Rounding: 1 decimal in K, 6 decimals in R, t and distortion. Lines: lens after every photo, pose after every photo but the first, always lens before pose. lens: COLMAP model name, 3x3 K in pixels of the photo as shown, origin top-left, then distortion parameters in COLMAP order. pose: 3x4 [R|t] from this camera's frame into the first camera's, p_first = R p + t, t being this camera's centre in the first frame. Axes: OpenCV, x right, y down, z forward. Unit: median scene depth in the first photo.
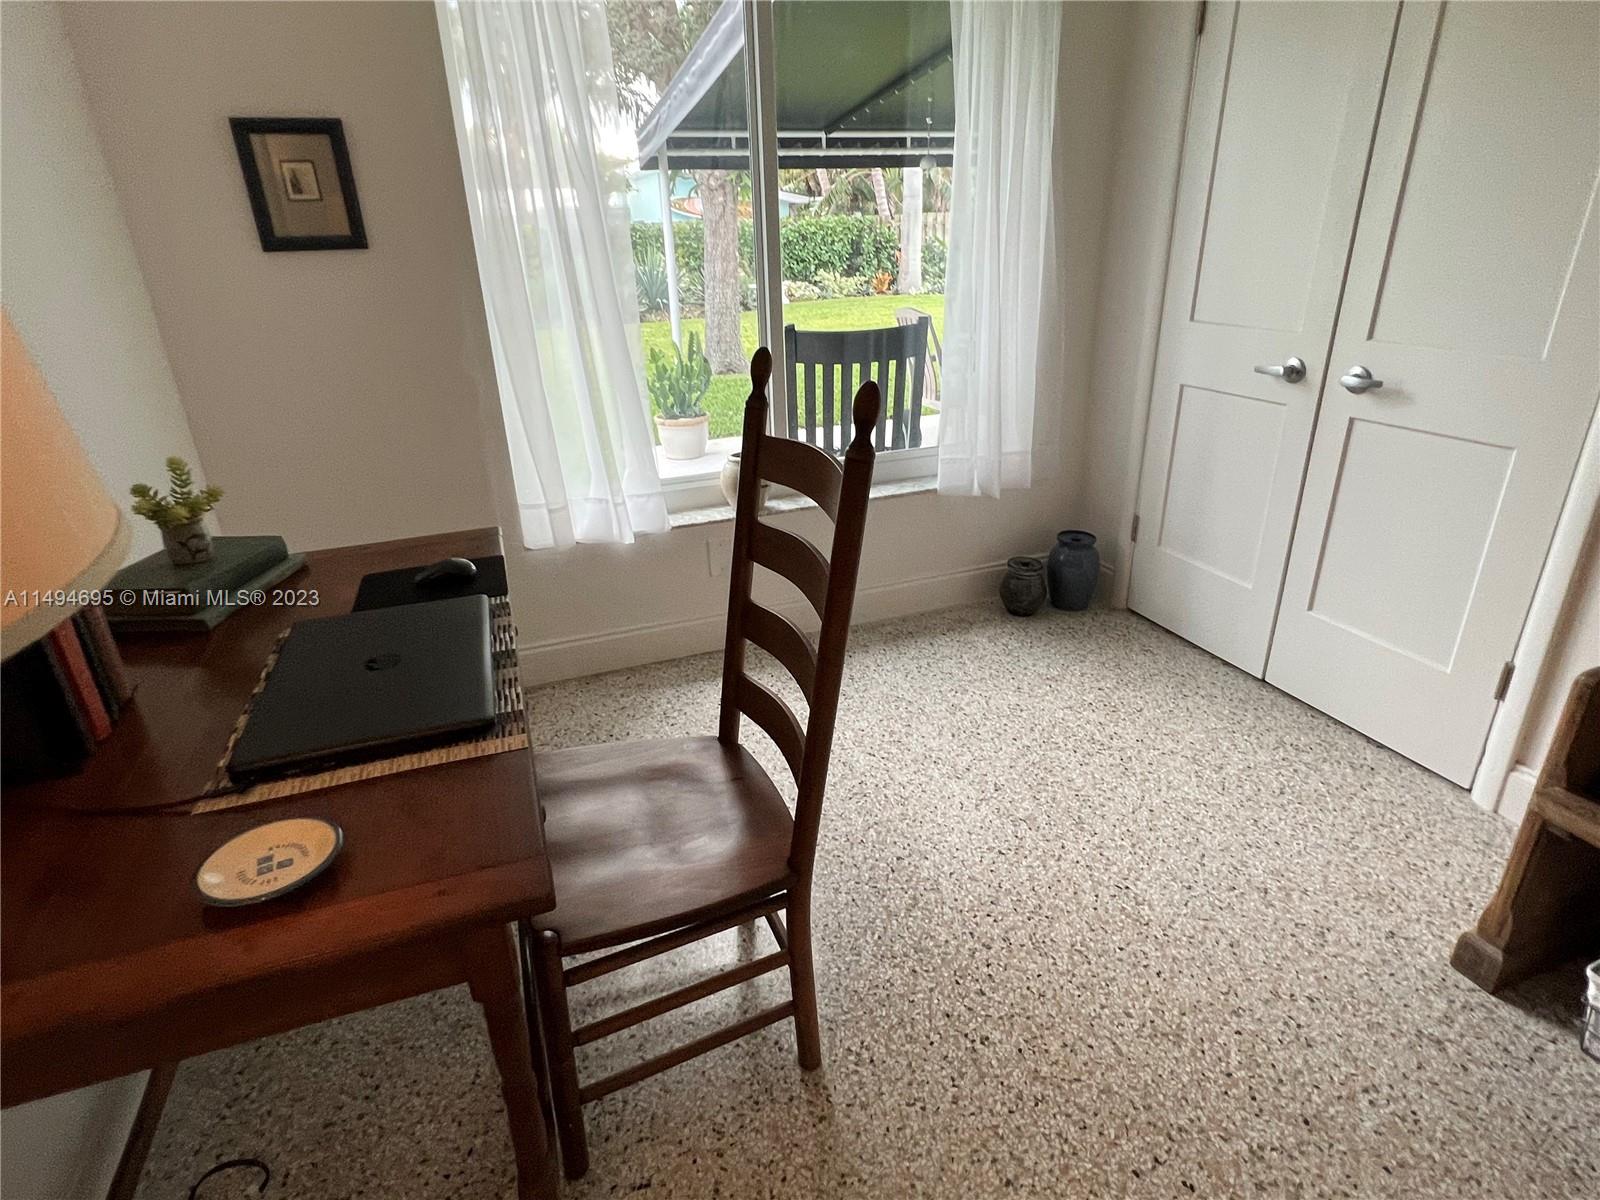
lens RADIAL K [[853.3, 0, 800.0], [0, 853.3, 600.0], [0, 0, 1]] dist [-0.001710, -0.000022]
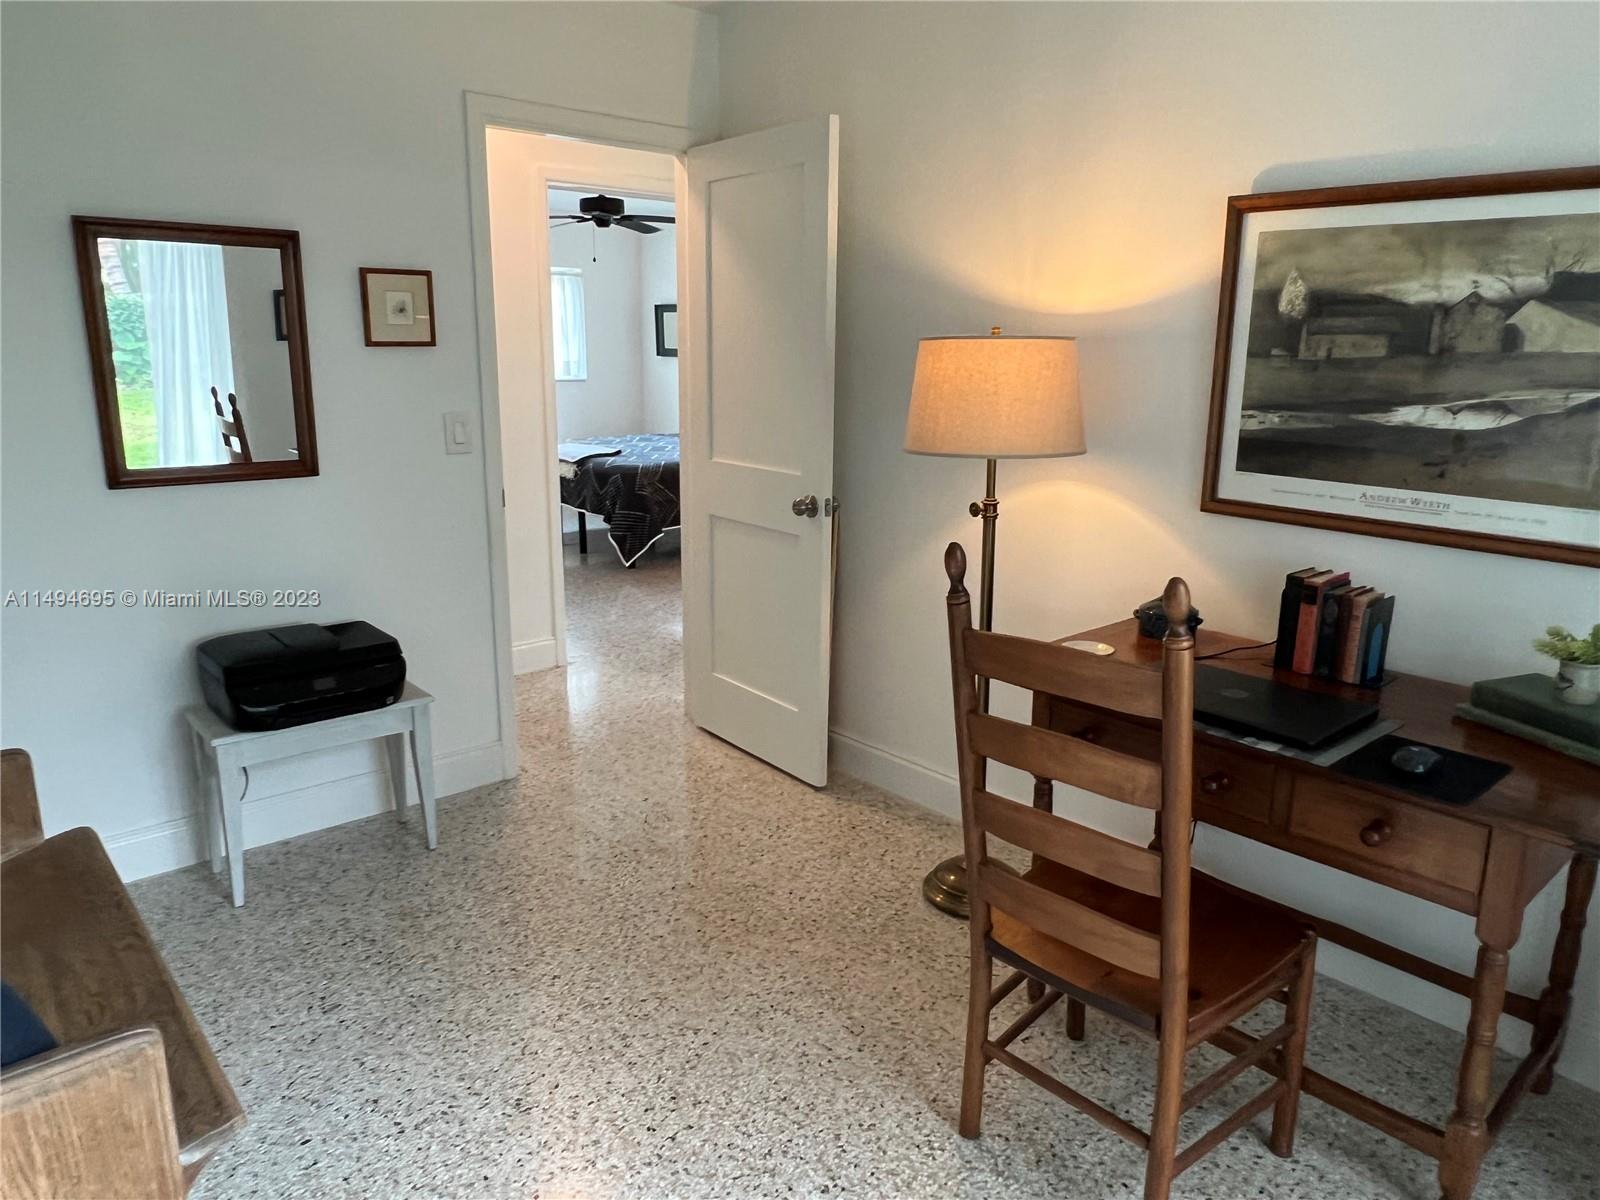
lens RADIAL K [[1070.9, 0, 800.0], [0, 1070.9, 600.0], [0, 0, 1]] dist [-0.004170, -0.000499]
pose [[-0.934794, 0.103899, -0.339655, 0.599442], [-0.122376, 0.803501, 0.582589, -0.768415], [0.333444, 0.586166, -0.738393, 1.514689]]
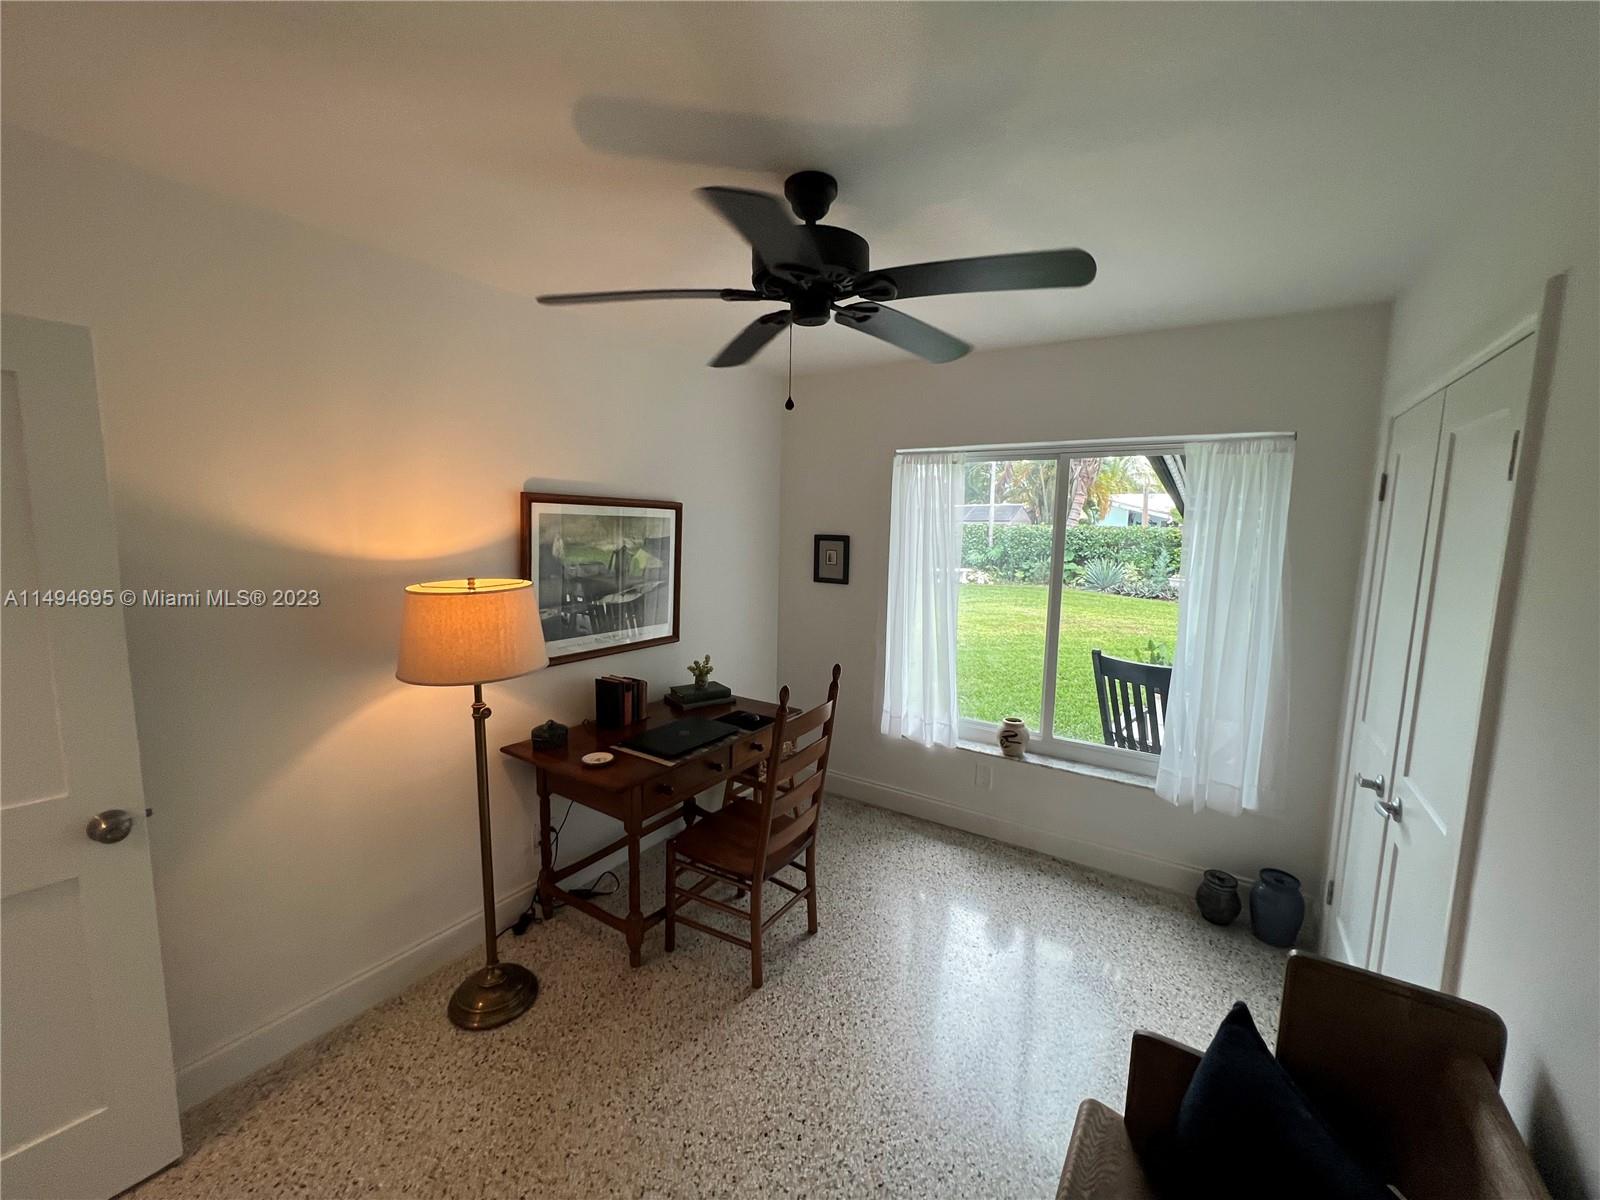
lens RADIAL K [[643.2, 0, 800.0], [0, 643.2, 600.0], [0, 0, 1]] dist [-0.004353, 0.000353]
pose [[0.592129, 0.143262, -0.793006, 1.183958], [-0.352730, 0.930869, -0.095212, -0.231675], [0.724545, 0.336095, 0.601727, -0.201651]]
